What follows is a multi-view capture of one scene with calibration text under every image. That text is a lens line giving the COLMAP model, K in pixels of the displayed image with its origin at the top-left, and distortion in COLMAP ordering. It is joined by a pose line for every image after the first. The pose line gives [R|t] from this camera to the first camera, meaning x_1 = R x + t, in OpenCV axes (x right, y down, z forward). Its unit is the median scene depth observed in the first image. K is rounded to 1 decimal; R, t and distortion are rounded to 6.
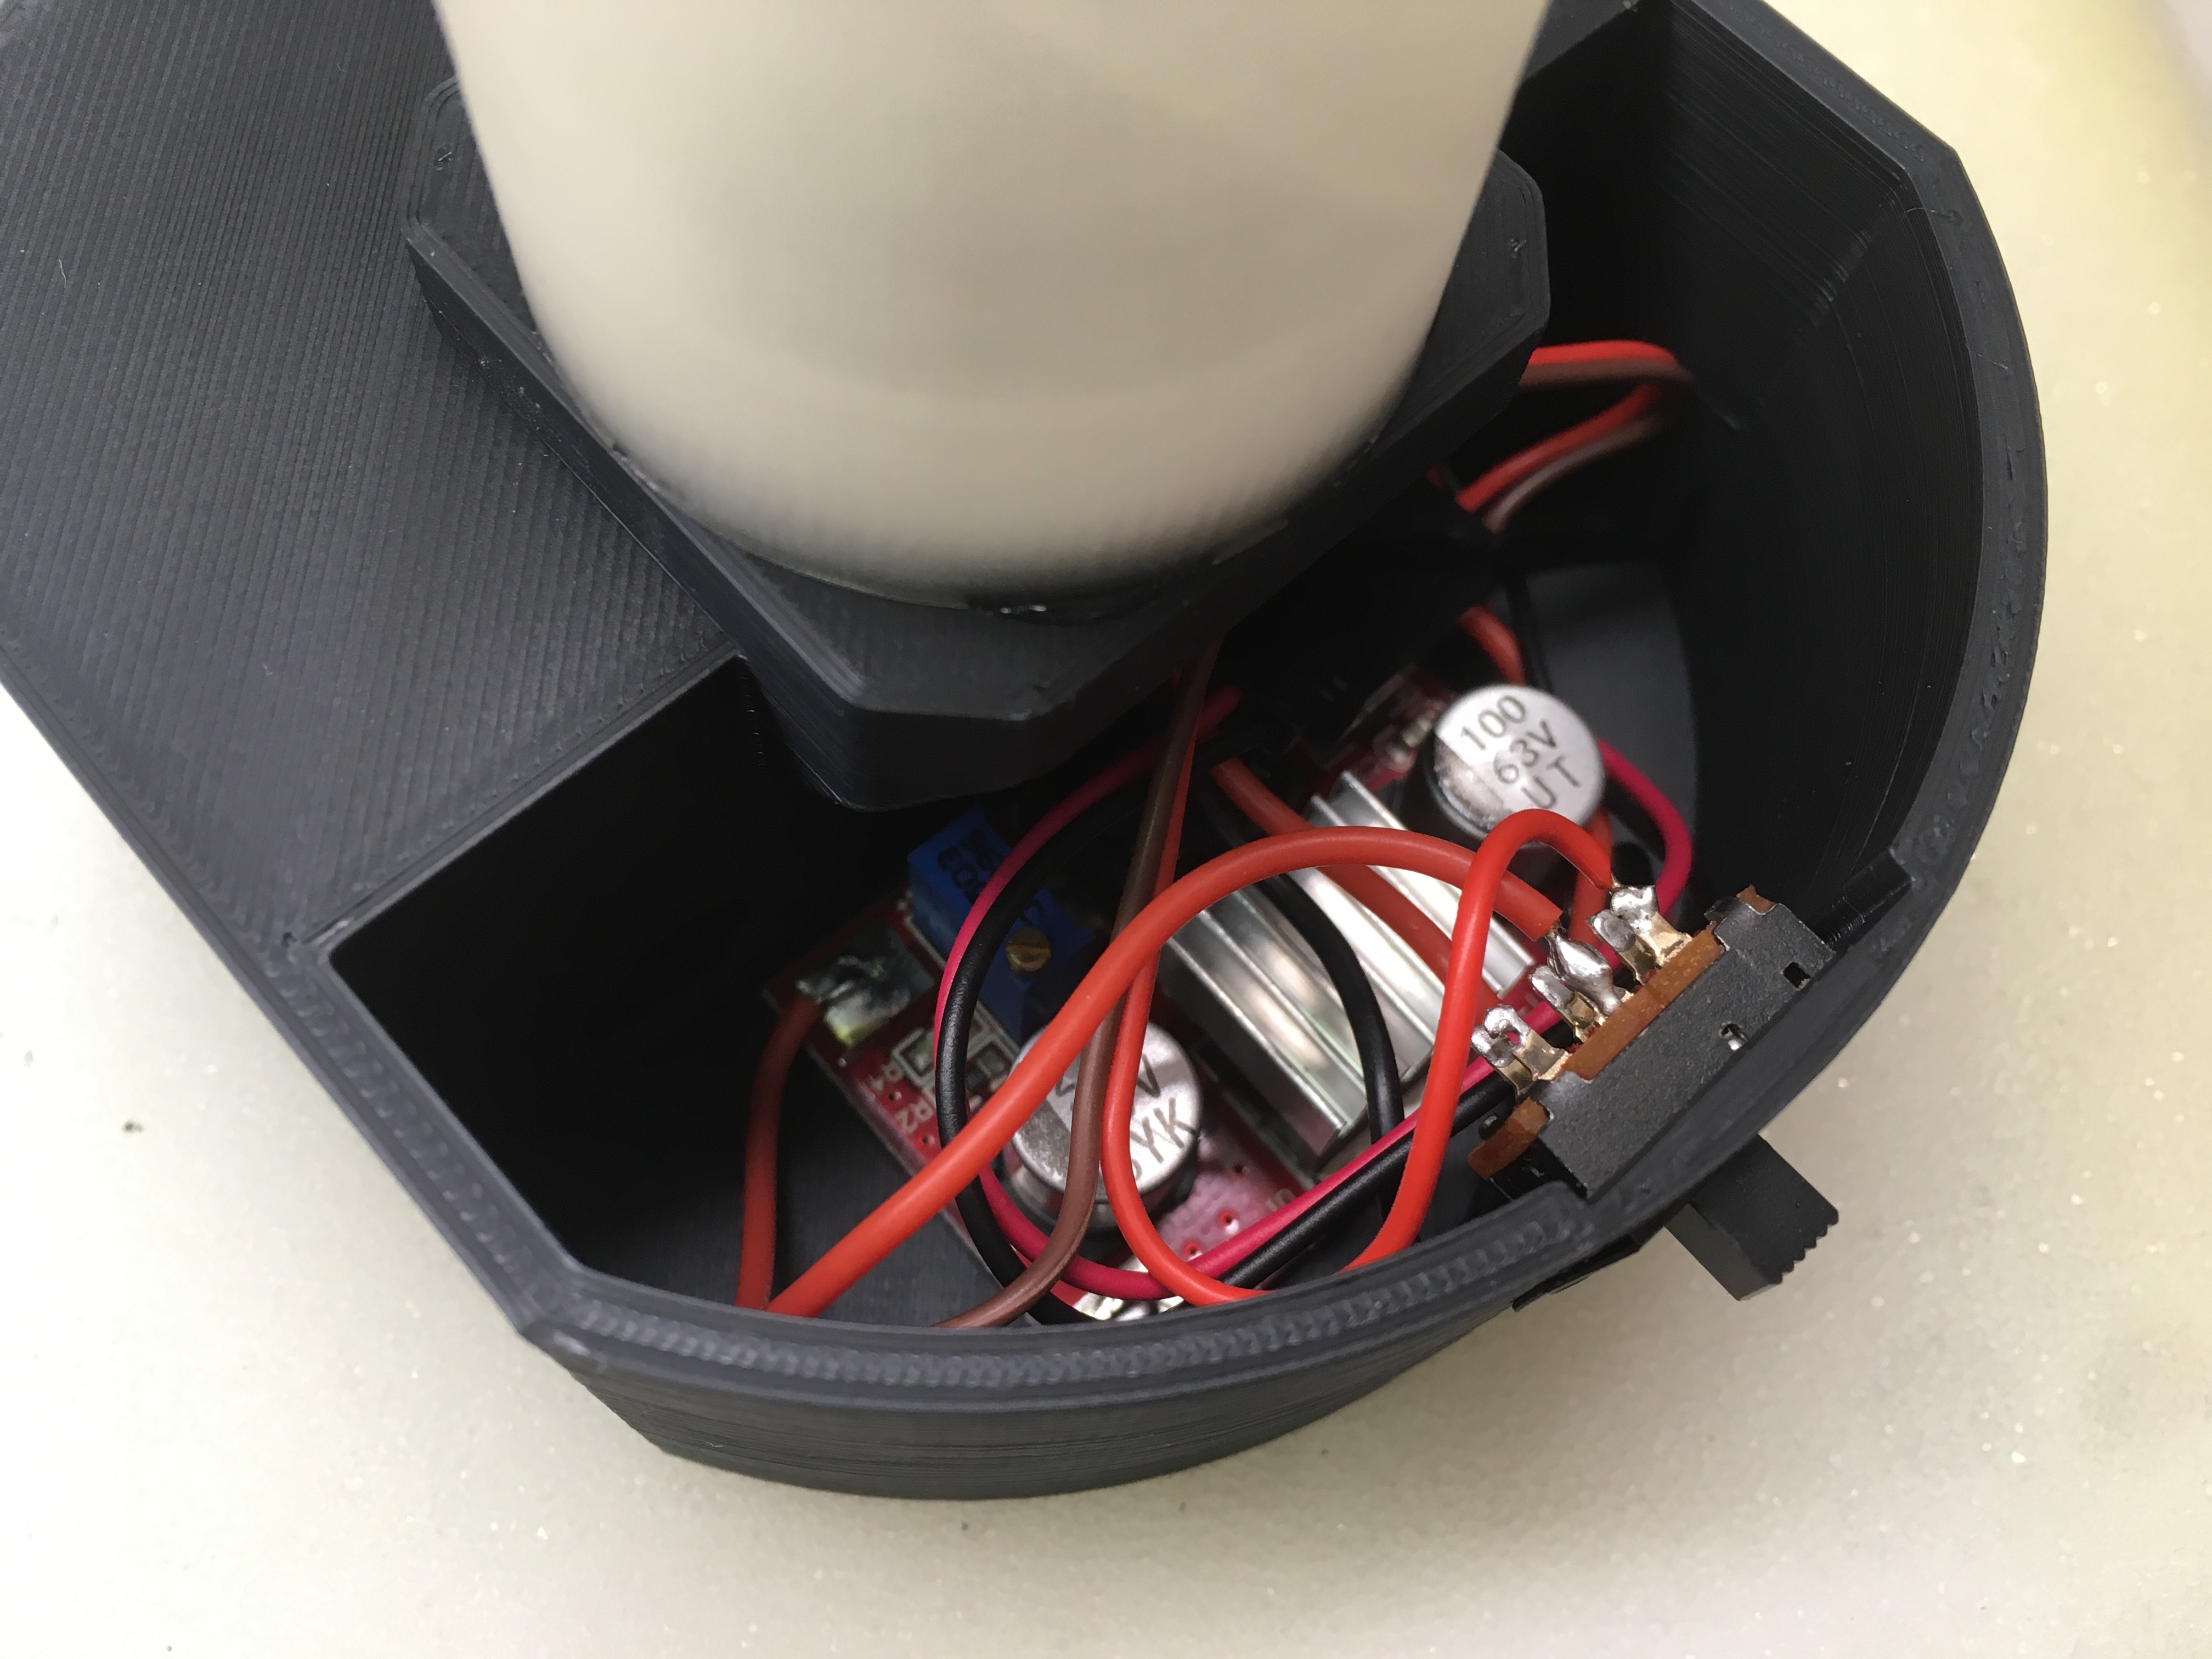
lens RADIAL K [[1904.7, 0, 1106.0], [0, 1904.7, 829.5], [0, 0, 1]] dist [0.010233, 0.003799]
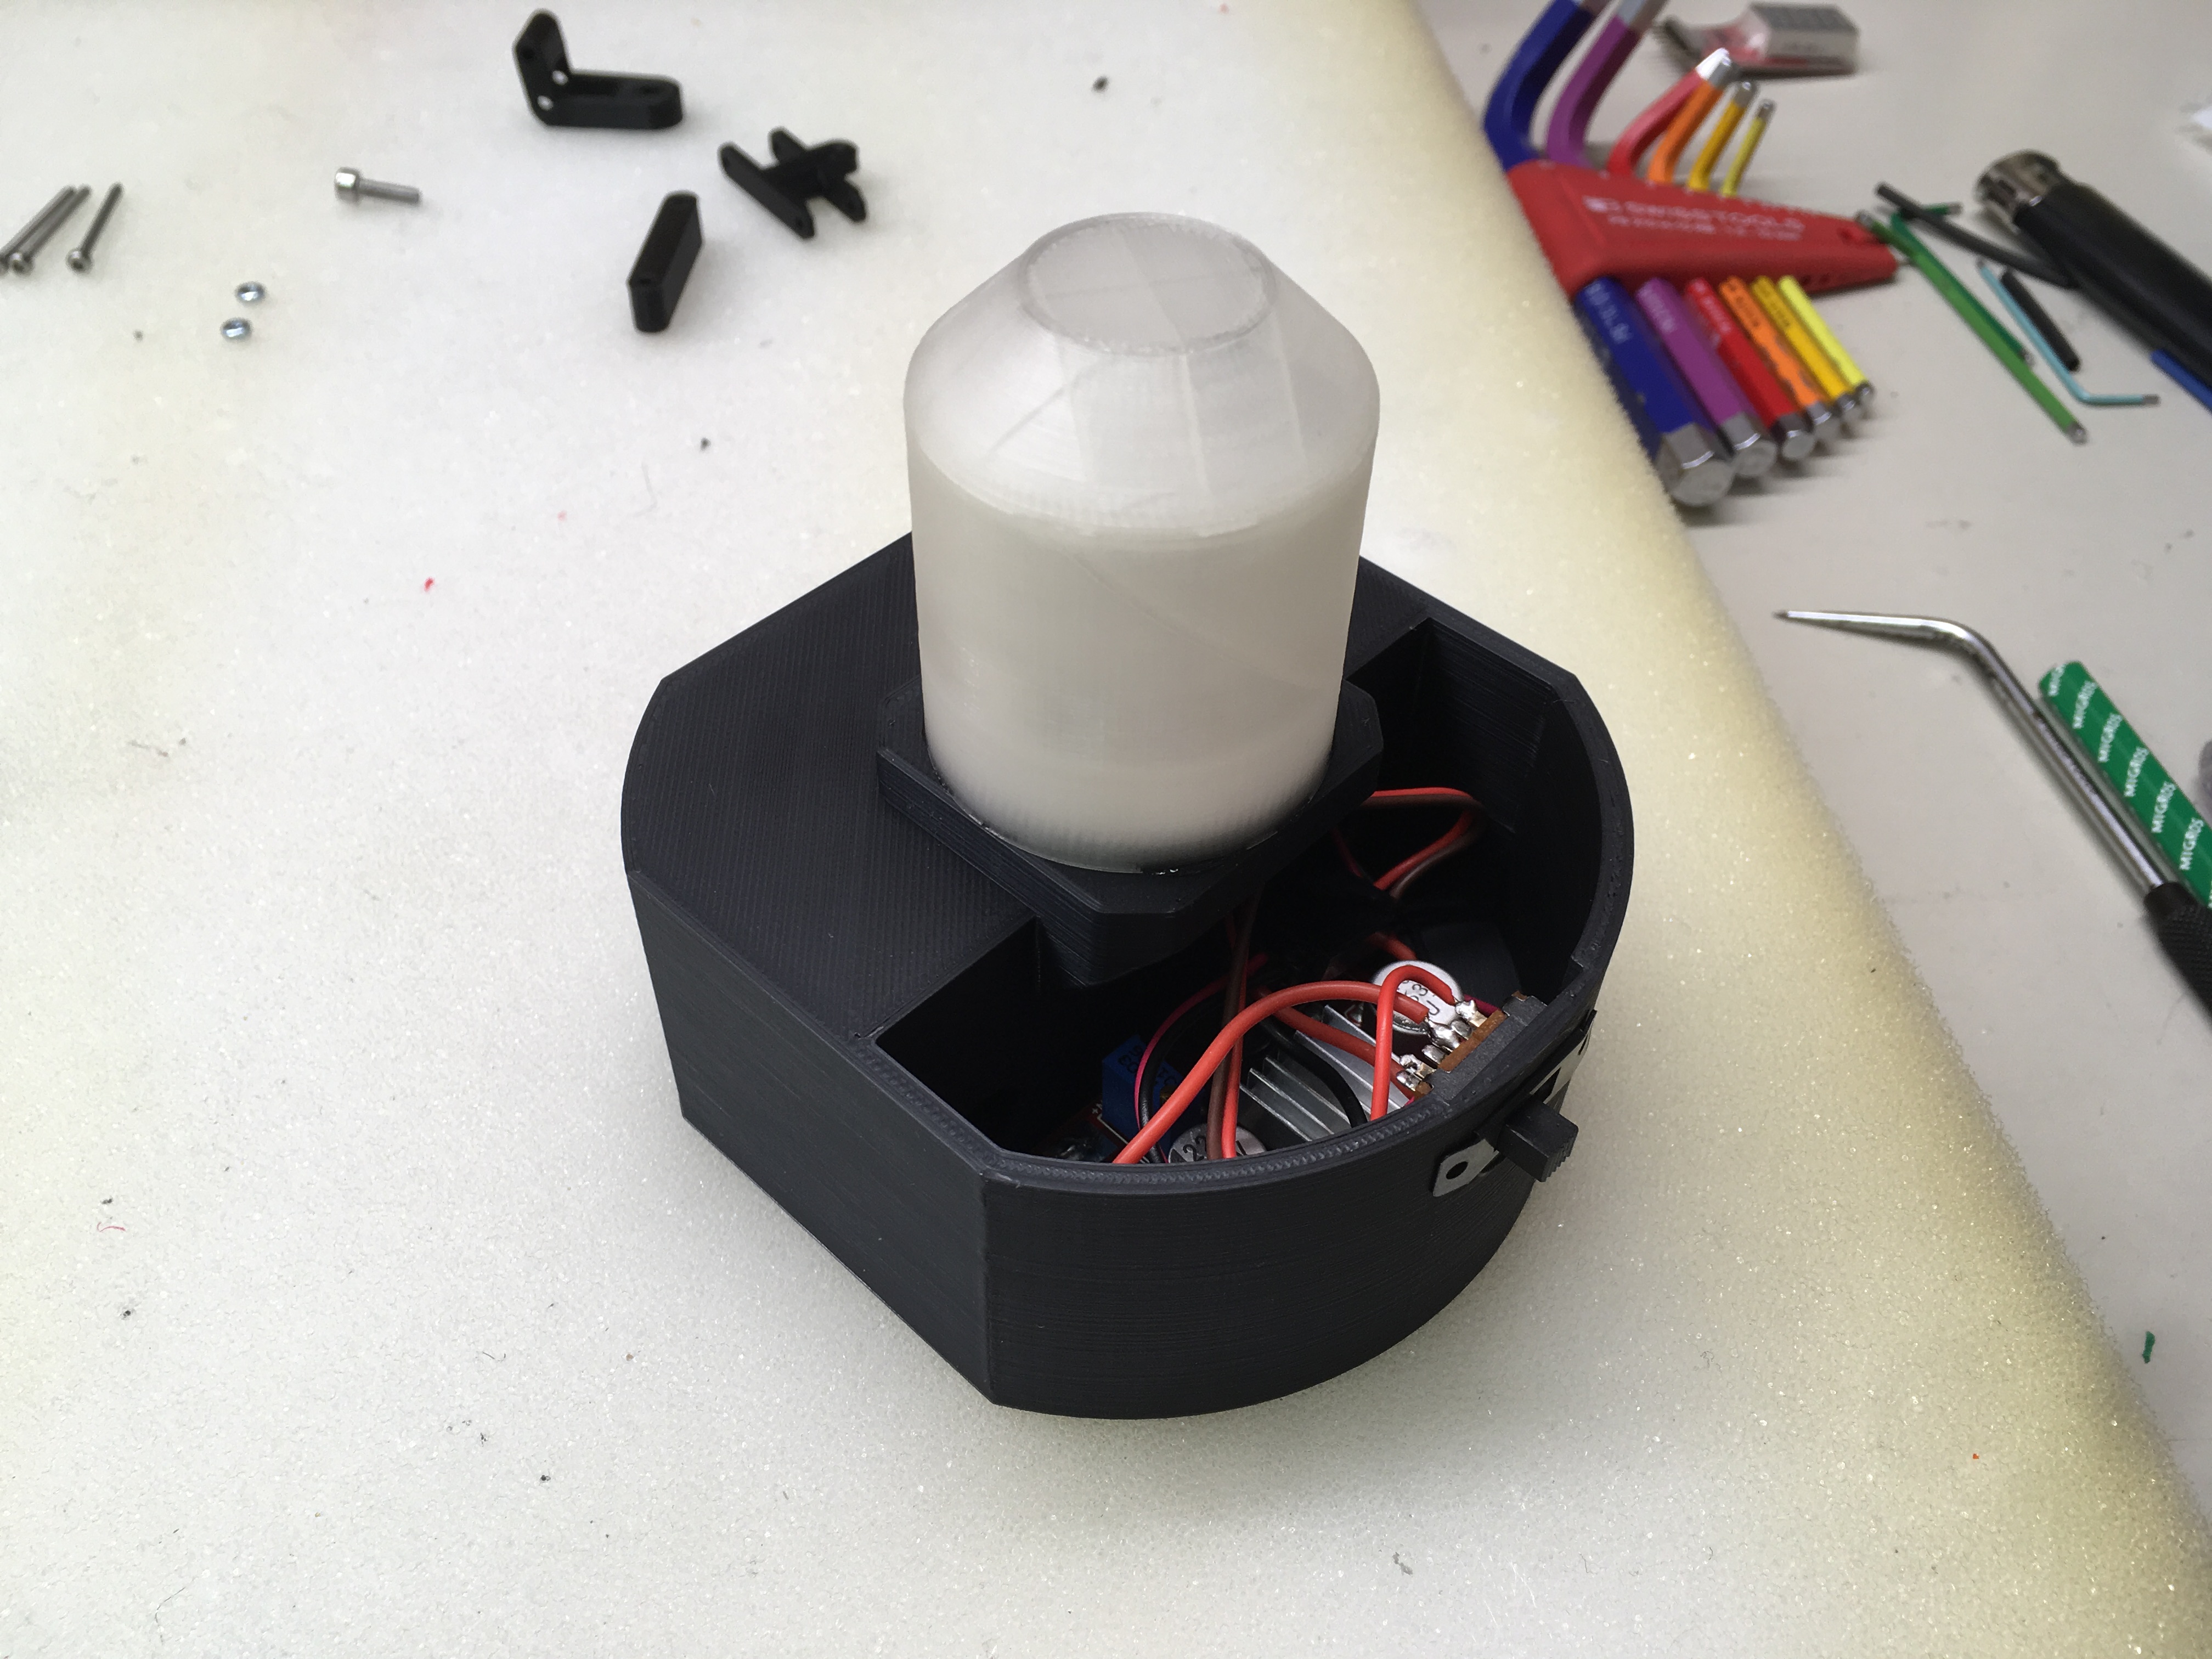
lens RADIAL K [[1904.7, 0, 1106.0], [0, 1904.7, 829.5], [0, 0, 1]] dist [0.010233, 0.003799]
pose [[0.996201, -0.086863, 0.006166, -0.110837], [0.083362, 0.930790, -0.355921, 0.572729], [0.025177, 0.355083, 0.934496, -1.033348]]
